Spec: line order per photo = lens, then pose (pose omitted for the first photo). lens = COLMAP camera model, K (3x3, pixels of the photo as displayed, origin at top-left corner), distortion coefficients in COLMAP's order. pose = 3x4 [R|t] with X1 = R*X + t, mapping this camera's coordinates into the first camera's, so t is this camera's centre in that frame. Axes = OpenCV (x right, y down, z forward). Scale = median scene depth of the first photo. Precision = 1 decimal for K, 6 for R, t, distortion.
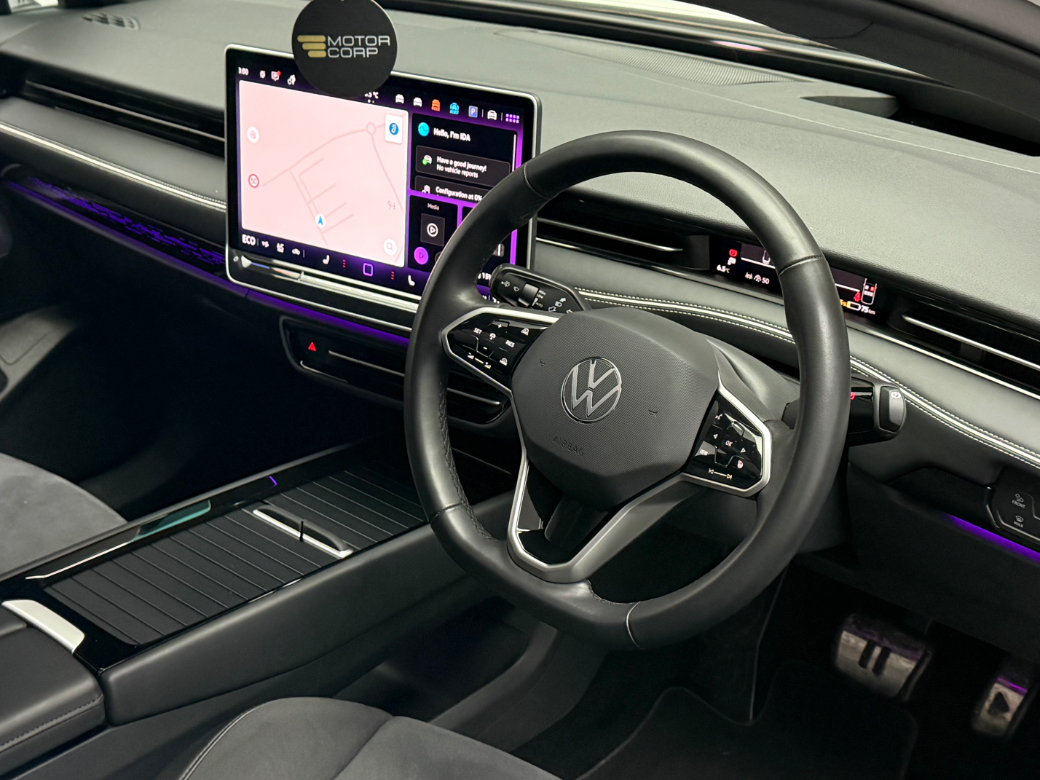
lens RADIAL K [[1424.6, 0, 520.4], [0, 1424.6, 389.8], [0, 0, 1]] dist [0.017785, 0.000000]
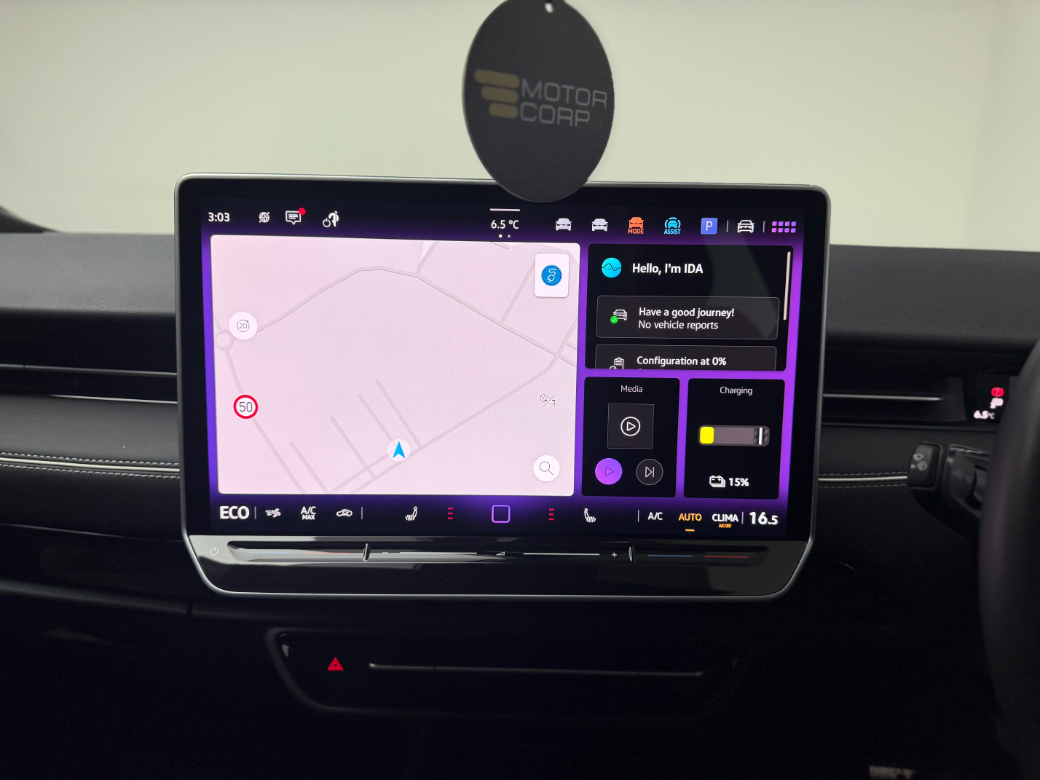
lens RADIAL K [[742.7, 0, 518.8], [0, 742.7, 389.8], [0, 0, 1]] dist [0.026607, -0.003968]
pose [[0.828455, -0.106890, 0.549760, -0.289090], [0.227757, 0.961083, -0.156352, -0.090002], [-0.511653, 0.254742, 0.820559, 0.772126]]
